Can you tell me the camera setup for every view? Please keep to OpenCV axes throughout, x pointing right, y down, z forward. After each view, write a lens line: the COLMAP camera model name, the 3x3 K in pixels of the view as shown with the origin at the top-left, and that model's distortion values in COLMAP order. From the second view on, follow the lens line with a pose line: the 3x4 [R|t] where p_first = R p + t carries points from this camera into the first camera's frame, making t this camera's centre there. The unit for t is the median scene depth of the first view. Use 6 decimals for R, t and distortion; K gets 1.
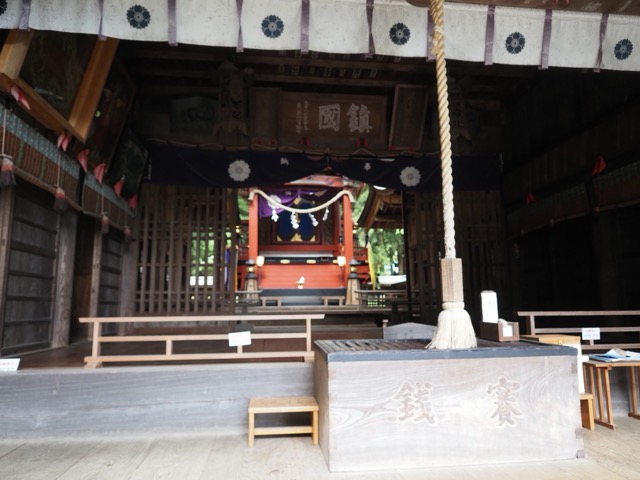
lens RADIAL K [[446.4, 0, 319.5], [0, 446.4, 237.9], [0, 0, 1]] dist [-0.029033, 0.008643]
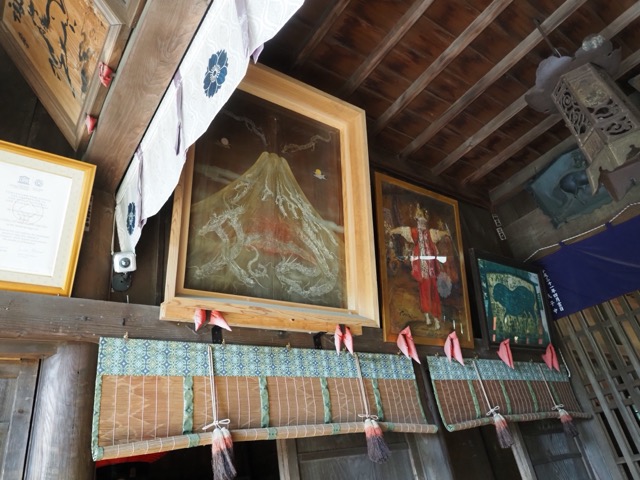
lens RADIAL K [[446.4, 0, 319.0], [0, 446.4, 242.6], [0, 0, 1]] dist [-0.029033, 0.008643]
pose [[0.474939, -0.498236, -0.725392, -0.053984], [0.279286, 0.867016, -0.412653, -0.061910], [0.834525, -0.006608, 0.550930, 0.431577]]
